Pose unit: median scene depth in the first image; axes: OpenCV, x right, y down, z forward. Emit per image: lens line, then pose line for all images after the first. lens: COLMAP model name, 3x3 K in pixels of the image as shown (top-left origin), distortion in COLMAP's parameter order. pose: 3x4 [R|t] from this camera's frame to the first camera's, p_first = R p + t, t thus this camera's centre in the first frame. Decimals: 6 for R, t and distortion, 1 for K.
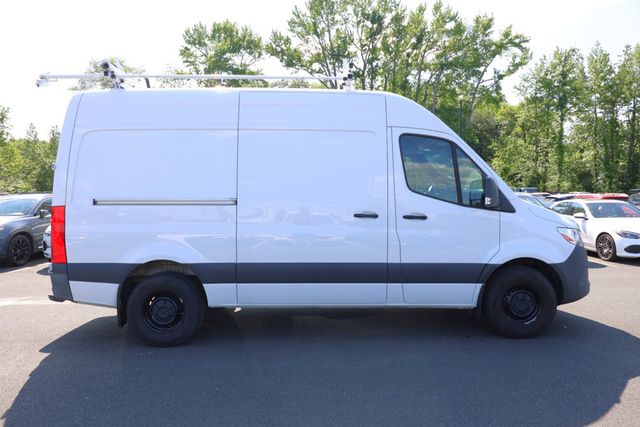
lens RADIAL K [[453.1, 0, 320.0], [0, 453.1, 213.5], [0, 0, 1]] dist [-0.028753, 0.002722]
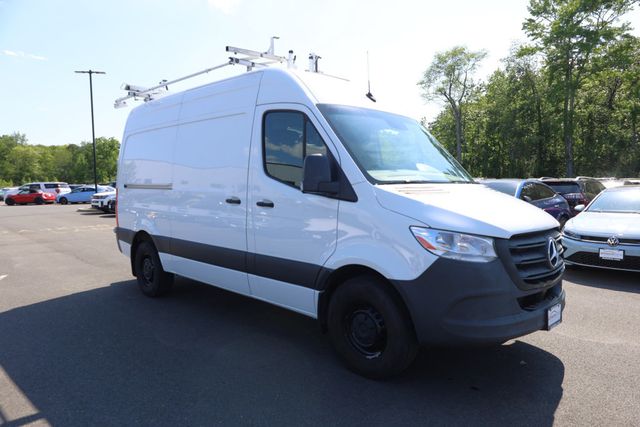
lens RADIAL K [[453.1, 0, 320.0], [0, 453.1, 213.5], [0, 0, 1]] dist [-0.028753, 0.002722]
pose [[0.686076, 0.045946, -0.726078, 0.923355], [-0.020549, 0.998829, 0.043789, -0.014169], [0.727240, -0.015122, 0.686217, 0.456363]]
